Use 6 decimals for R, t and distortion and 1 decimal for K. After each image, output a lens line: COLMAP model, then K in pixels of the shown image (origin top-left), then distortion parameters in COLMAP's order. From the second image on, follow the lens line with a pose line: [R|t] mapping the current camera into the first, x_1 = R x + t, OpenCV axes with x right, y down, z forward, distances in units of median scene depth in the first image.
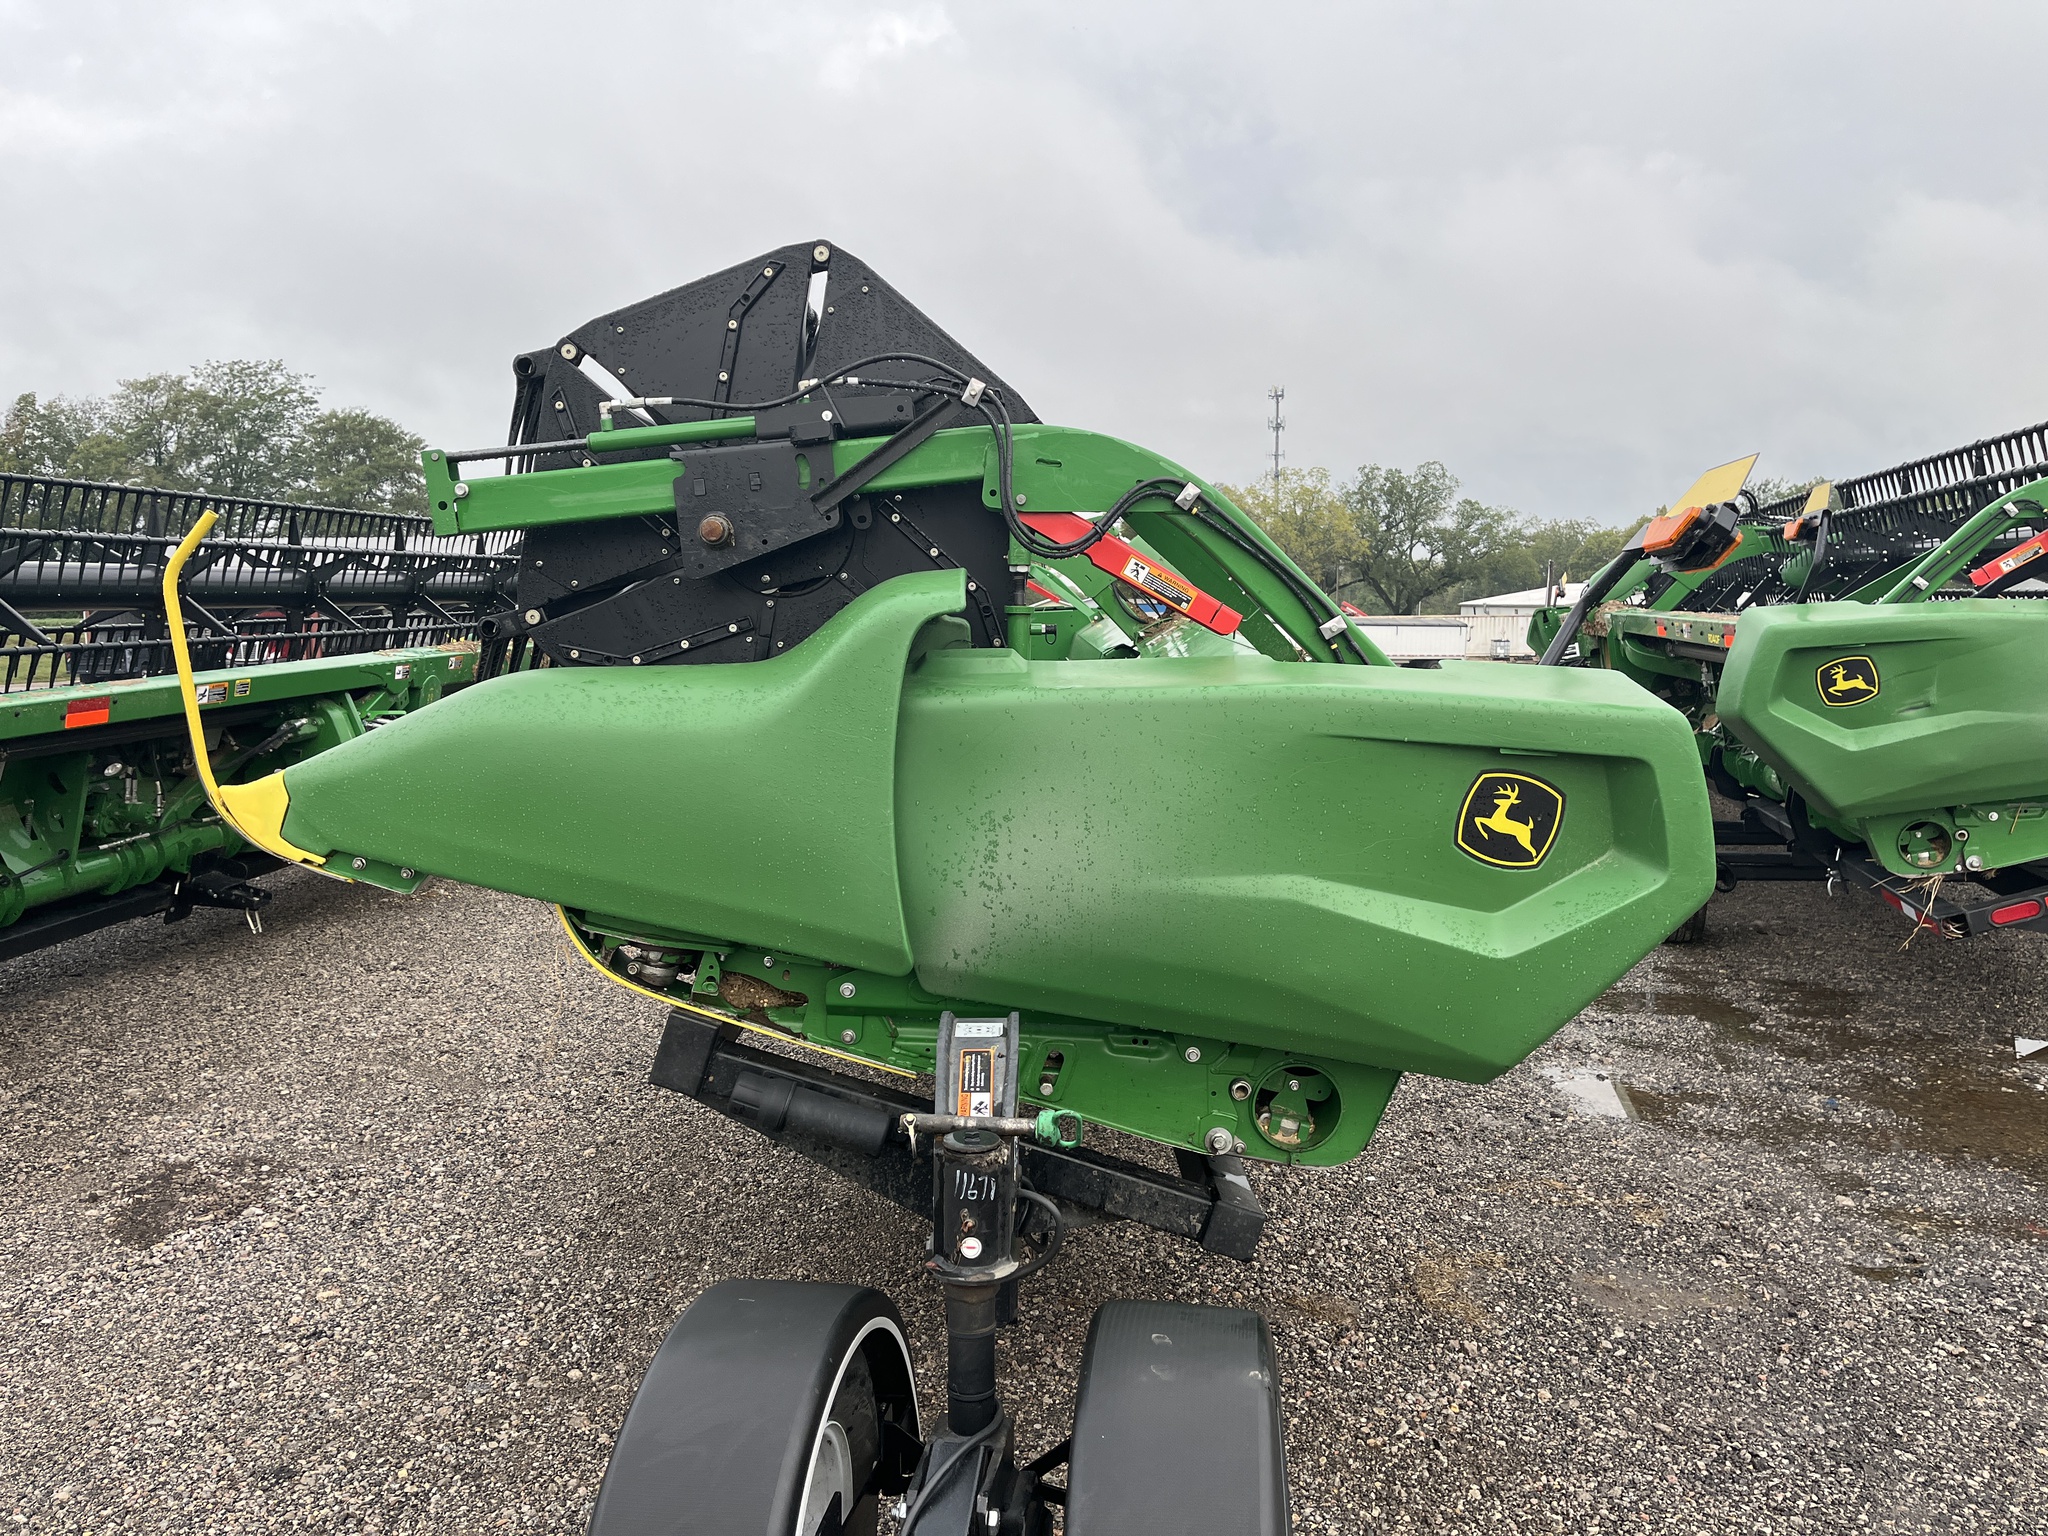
lens RADIAL K [[1498.5, 0, 1024.0], [0, 1498.5, 768.0], [0, 0, 1]] dist [0.094016, -0.129758]
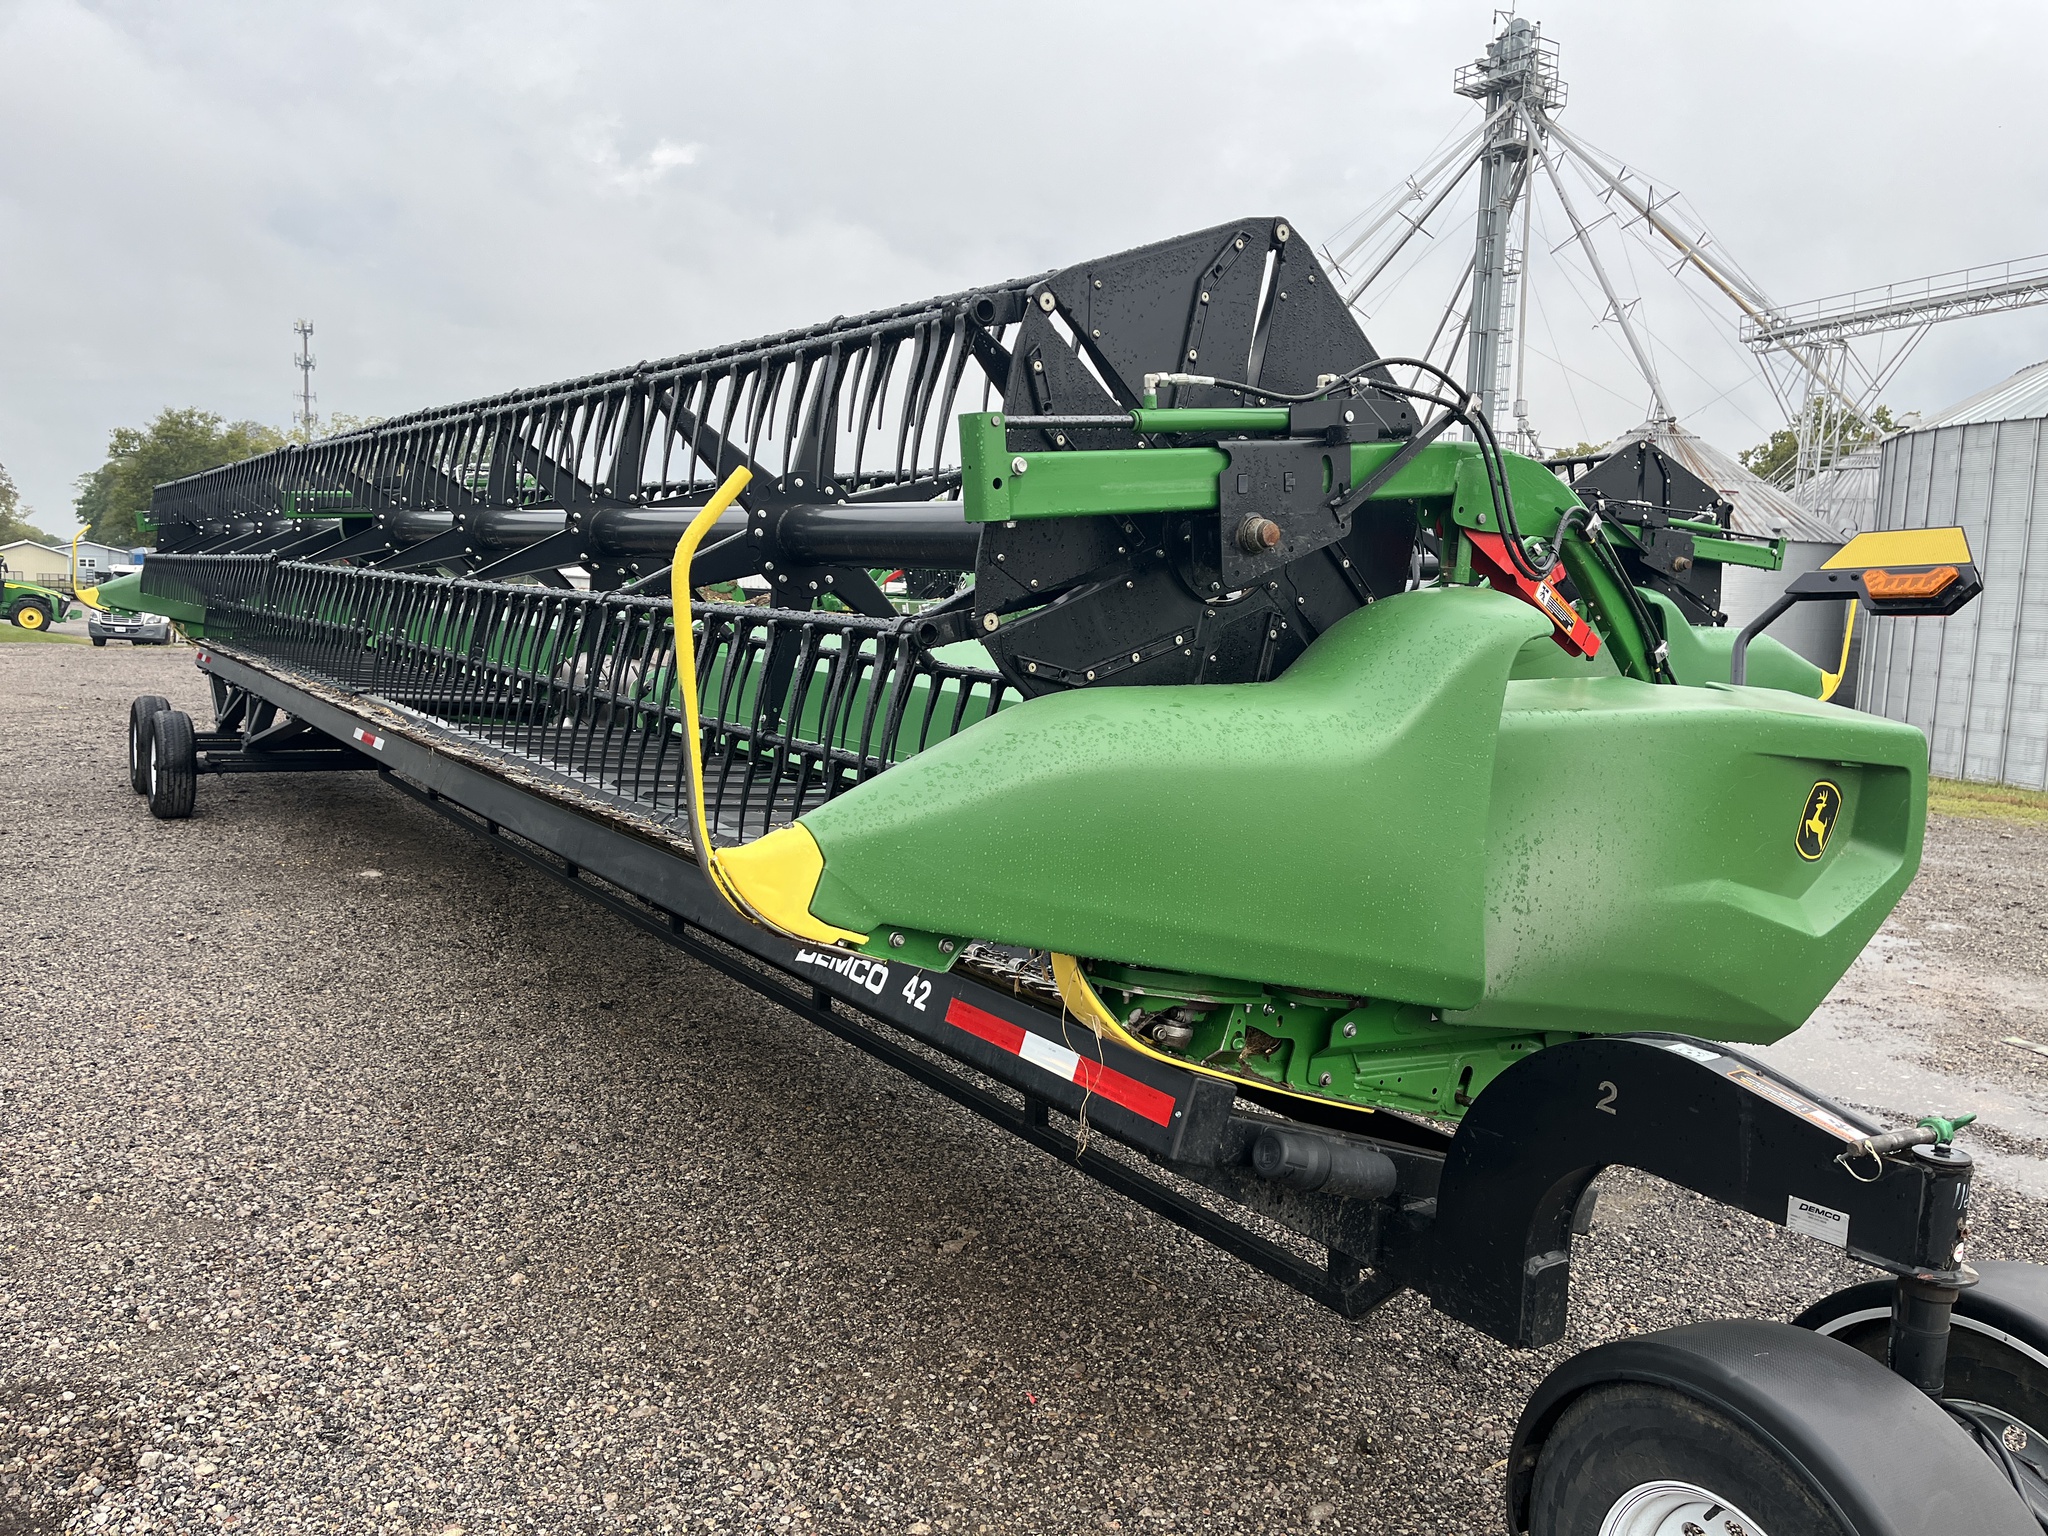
lens RADIAL K [[1500.6, 0, 1025.1], [0, 1500.6, 783.4], [0, 0, 1]] dist [0.092641, -0.126892]
pose [[0.831213, -0.030559, 0.555114, -0.845309], [0.014332, 0.999334, 0.033554, -0.043574], [-0.555769, -0.019935, 0.831097, 0.344030]]
